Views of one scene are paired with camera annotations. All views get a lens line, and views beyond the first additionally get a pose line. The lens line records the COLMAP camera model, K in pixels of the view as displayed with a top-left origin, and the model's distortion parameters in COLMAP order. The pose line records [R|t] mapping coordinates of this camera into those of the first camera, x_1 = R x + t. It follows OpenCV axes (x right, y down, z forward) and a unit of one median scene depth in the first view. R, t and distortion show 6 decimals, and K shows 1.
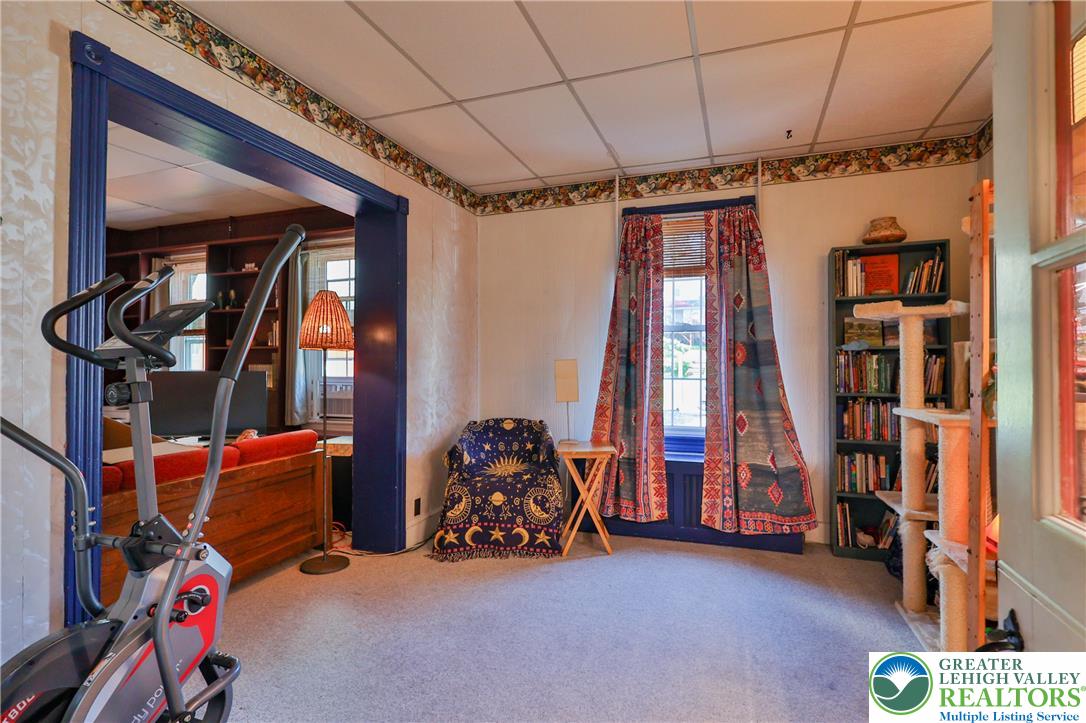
lens RADIAL K [[535.1, 0, 546.1], [0, 535.1, 357.0], [0, 0, 1]] dist [-0.004251, 0.001457]
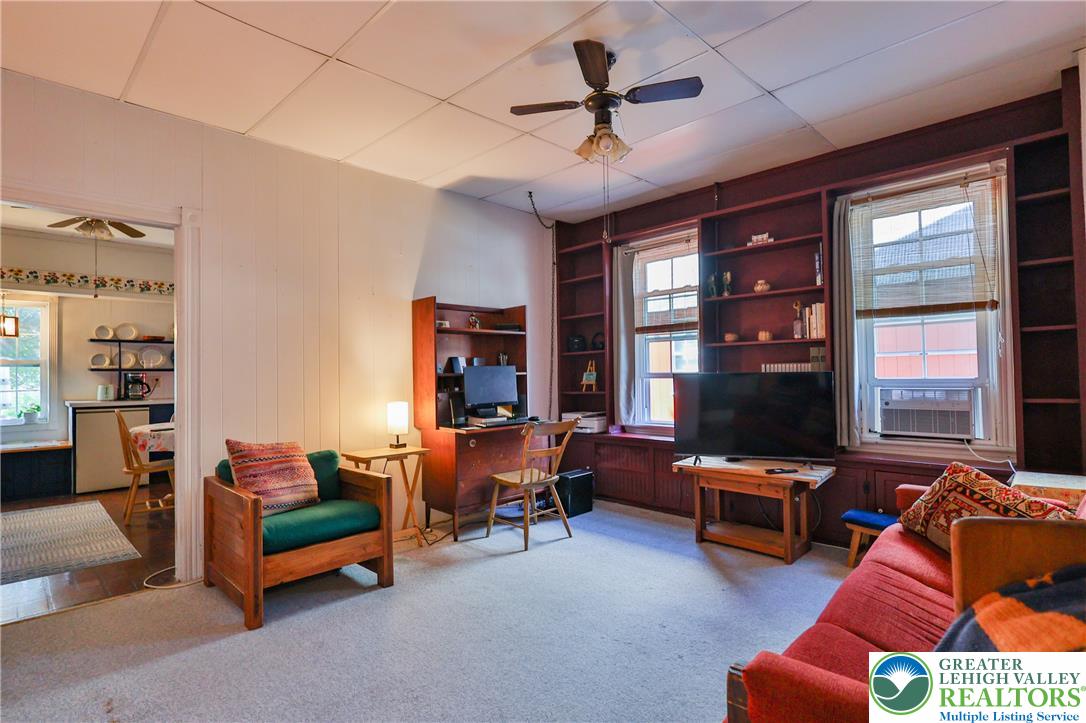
lens RADIAL K [[535.1, 0, 544.3], [0, 535.1, 359.9], [0, 0, 1]] dist [-0.004251, 0.001457]
pose [[0.906441, -0.020749, -0.421823, -0.508544], [0.016515, 0.999770, -0.013689, 0.012823], [0.422010, 0.005441, 0.906575, 0.161489]]
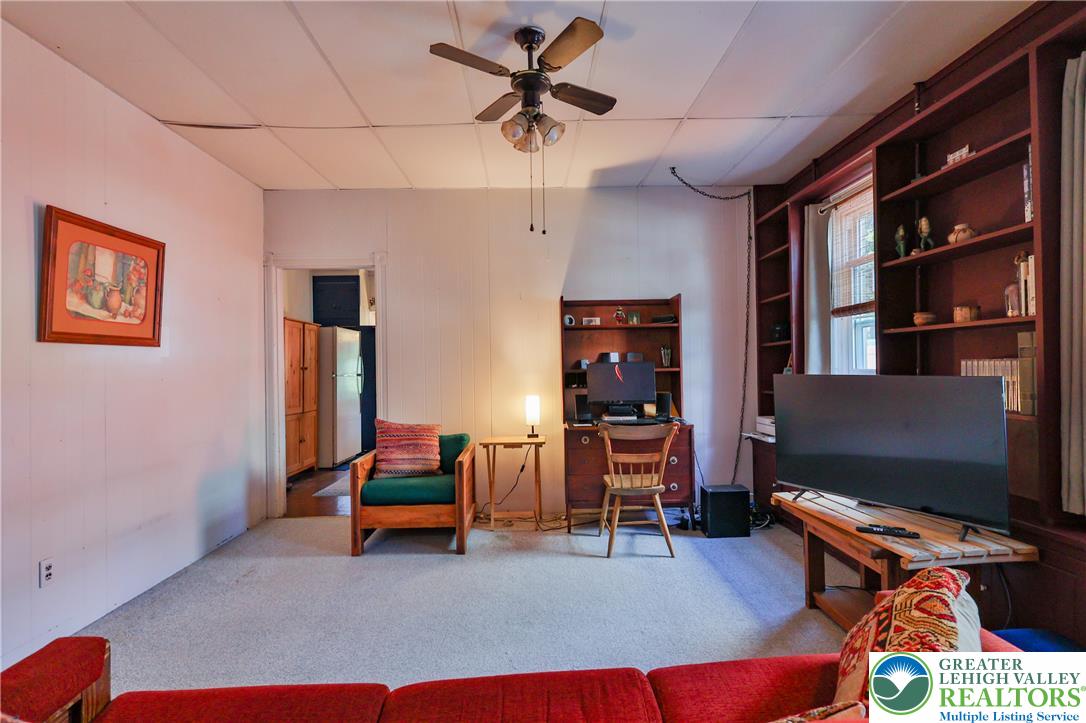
lens RADIAL K [[535.1, 0, 542.2], [0, 535.1, 359.0], [0, 0, 1]] dist [-0.004251, 0.001457]
pose [[0.363804, -0.013236, -0.931381, -0.241756], [0.024610, 0.999687, -0.004594, 0.005771], [0.931150, -0.021250, 0.364016, 0.466715]]
